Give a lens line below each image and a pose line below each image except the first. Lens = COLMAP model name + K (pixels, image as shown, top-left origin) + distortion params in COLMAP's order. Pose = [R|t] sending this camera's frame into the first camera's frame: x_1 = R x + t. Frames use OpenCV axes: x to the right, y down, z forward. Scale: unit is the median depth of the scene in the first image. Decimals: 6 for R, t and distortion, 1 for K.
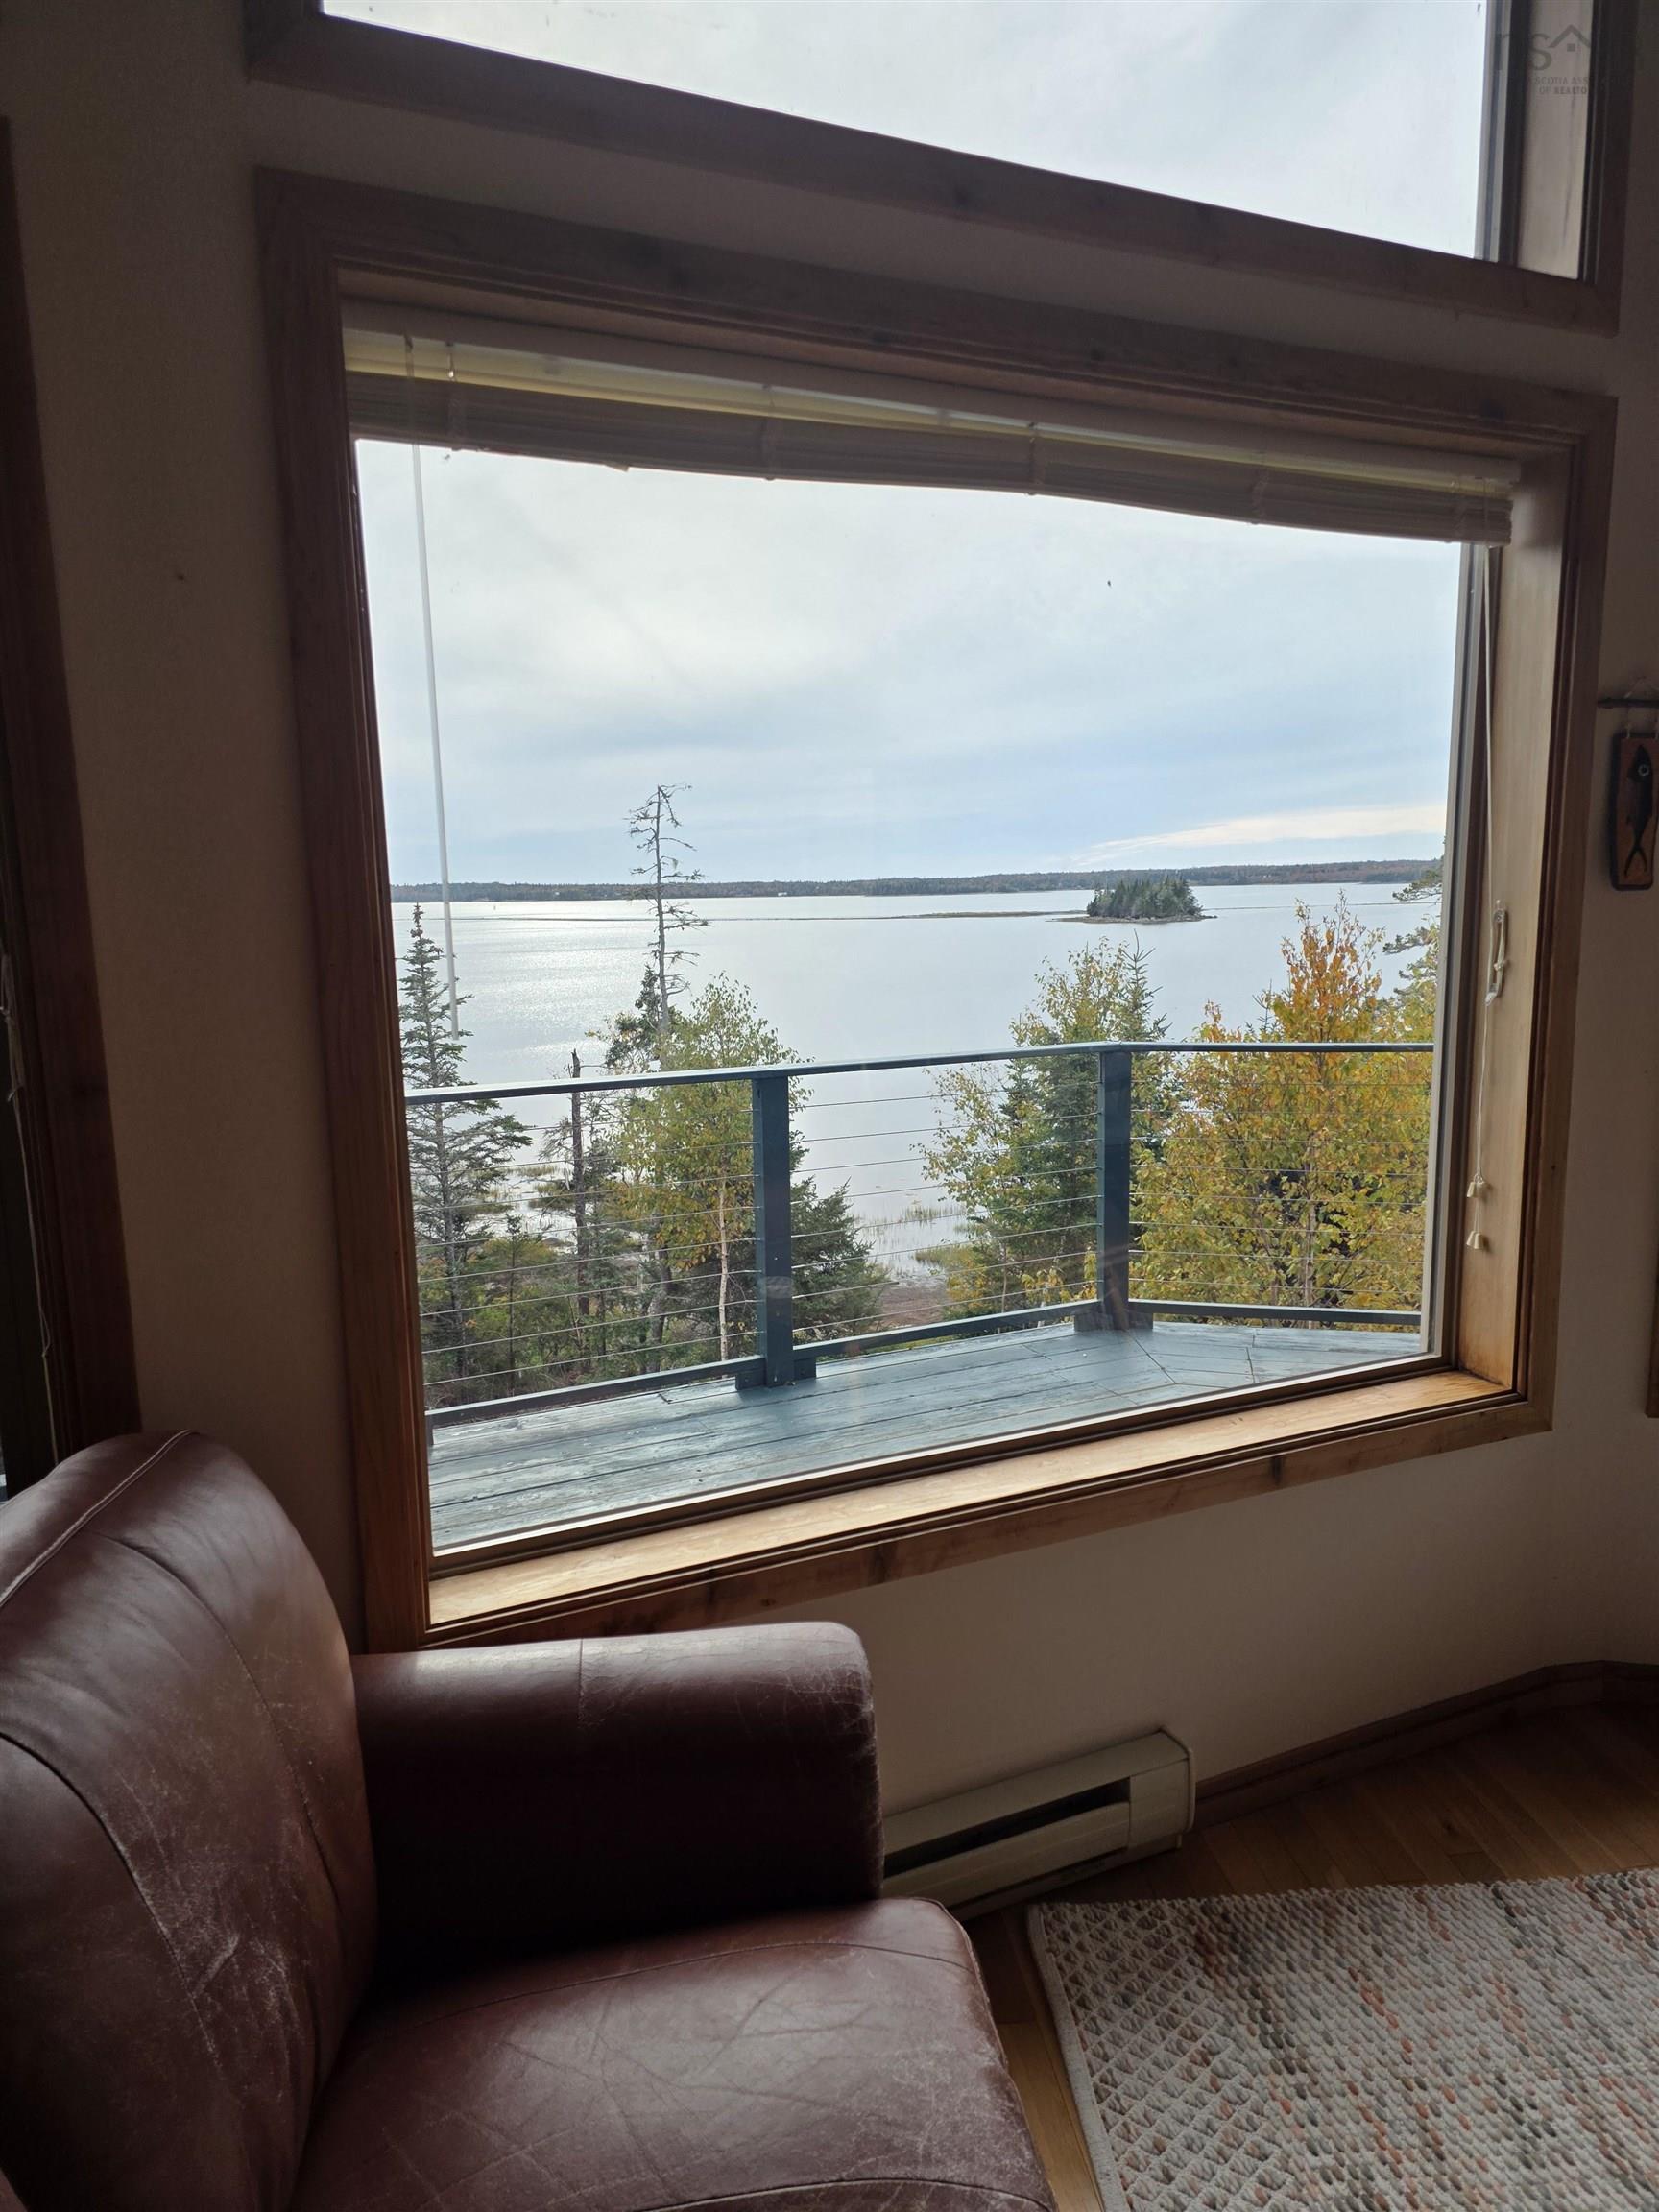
lens RADIAL K [[1435.8, 0, 852.9], [0, 1435.8, 1118.9], [0, 0, 1]] dist [0.084693, -0.063088]
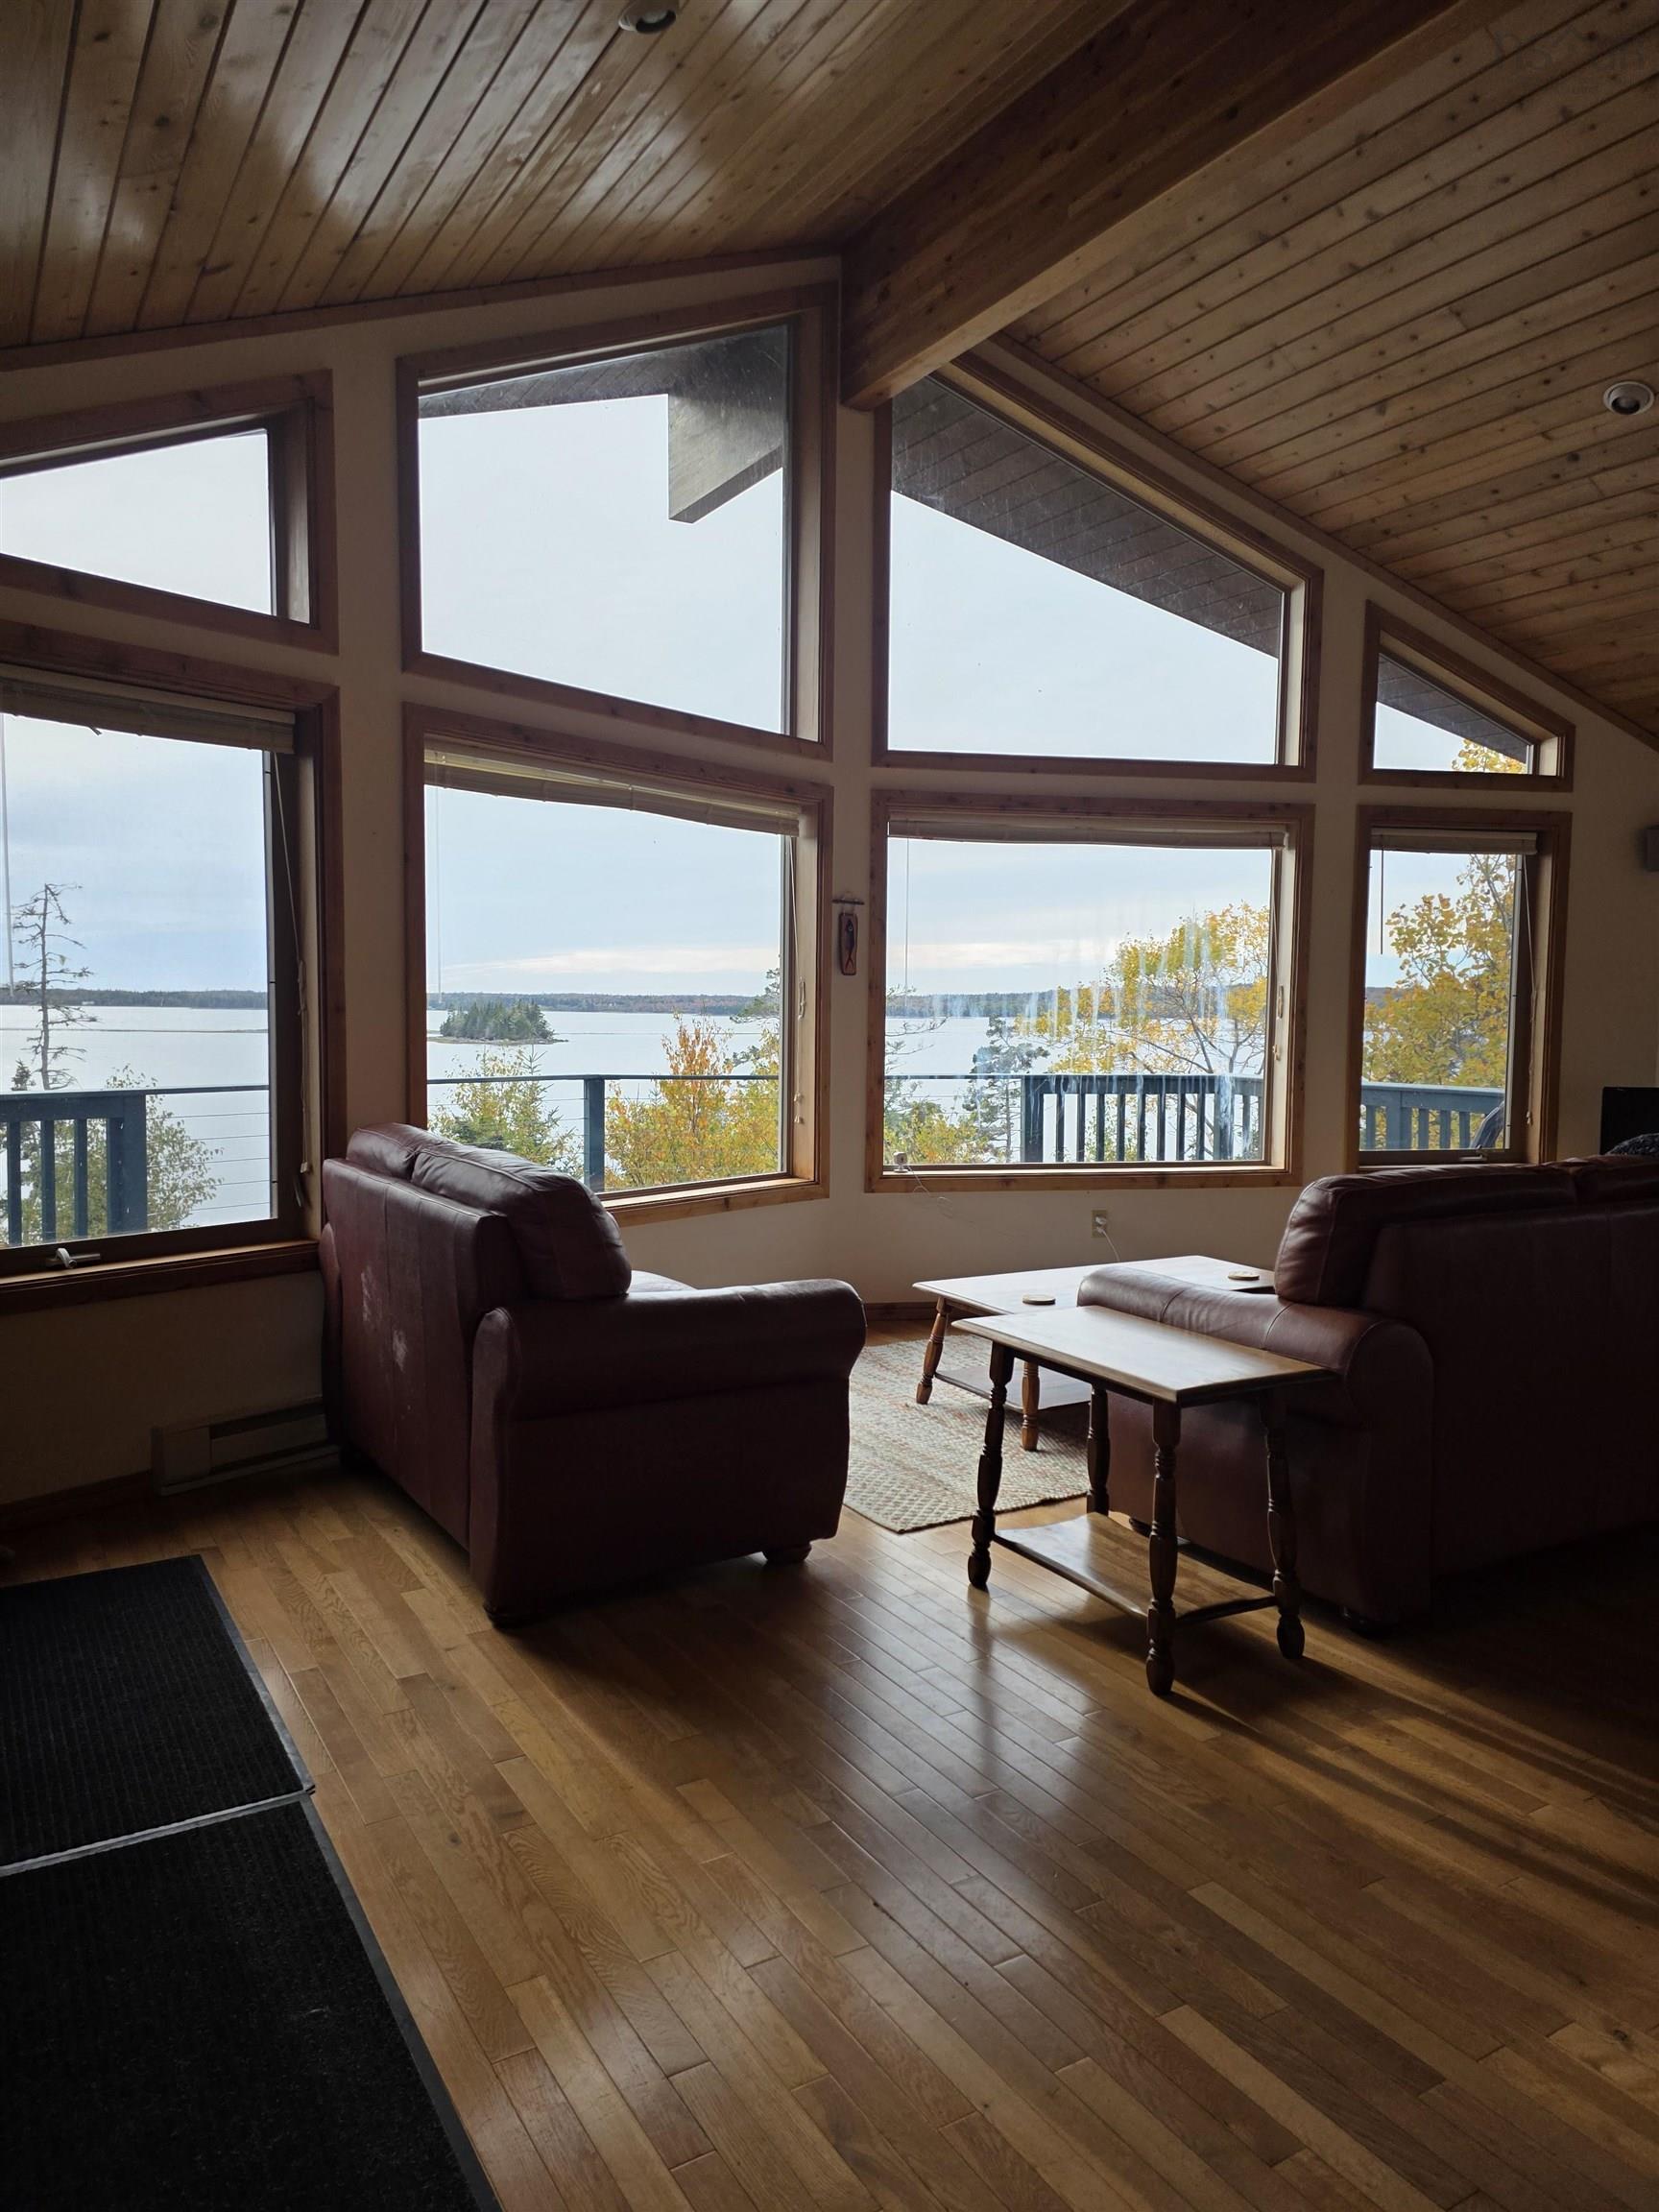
lens RADIAL K [[1427.9, 0, 829.5], [0, 1427.9, 1106.0], [0, 0, 1]] dist [0.087986, -0.066990]
pose [[0.910355, 0.001750, 0.413824, -0.480375], [0.036837, 0.995679, -0.085247, 0.258319], [-0.412185, 0.092849, 0.906357, -1.114338]]
